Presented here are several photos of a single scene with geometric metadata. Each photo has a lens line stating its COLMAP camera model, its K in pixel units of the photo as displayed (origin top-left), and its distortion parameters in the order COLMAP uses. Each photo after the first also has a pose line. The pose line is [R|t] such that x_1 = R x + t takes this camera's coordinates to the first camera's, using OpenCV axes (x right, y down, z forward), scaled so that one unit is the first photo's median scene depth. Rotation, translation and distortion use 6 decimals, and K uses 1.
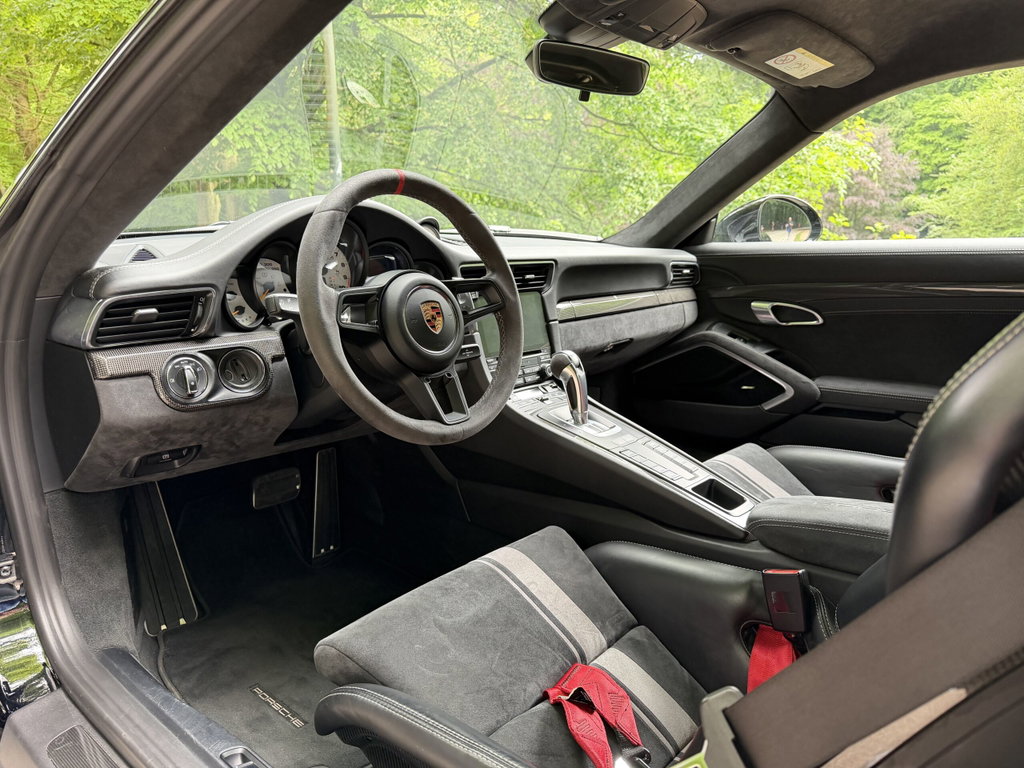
lens RADIAL K [[732.4, 0, 502.3], [0, 732.4, 400.8], [0, 0, 1]] dist [0.025197, -0.036510]
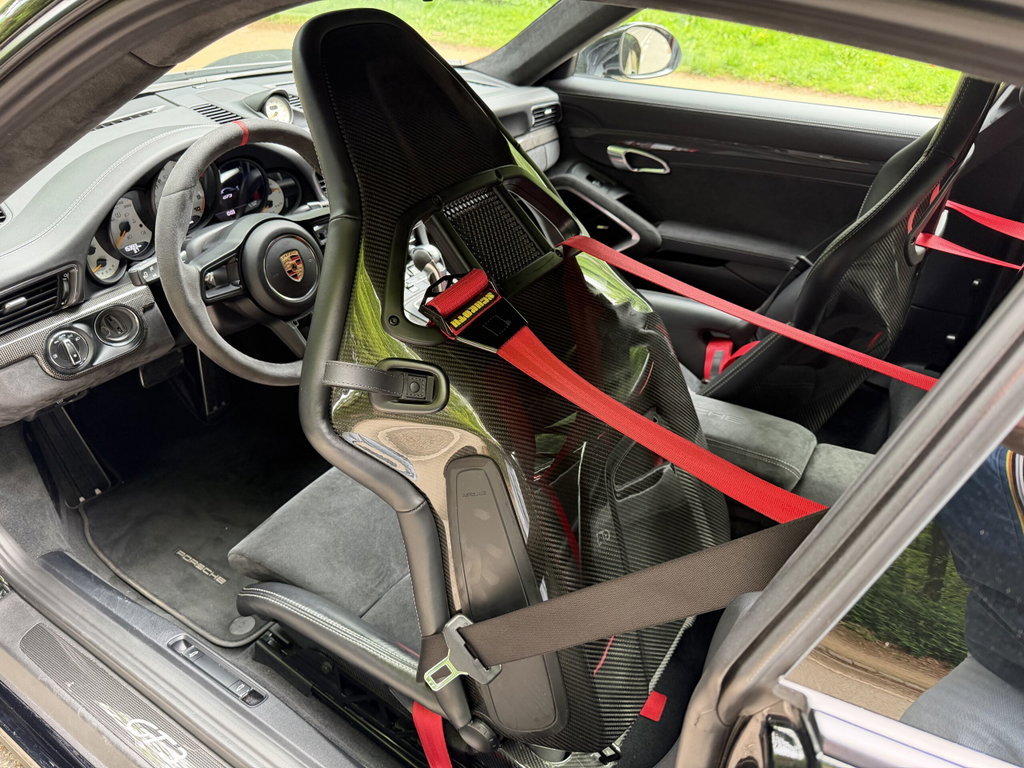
lens RADIAL K [[732.4, 0, 509.8], [0, 732.4, 412.9], [0, 0, 1]] dist [0.025197, -0.036510]
pose [[0.987647, -0.065743, 0.142236, 0.045579], [0.007722, 0.927044, 0.374872, -0.273063], [-0.156504, -0.369143, 0.916100, -0.109134]]
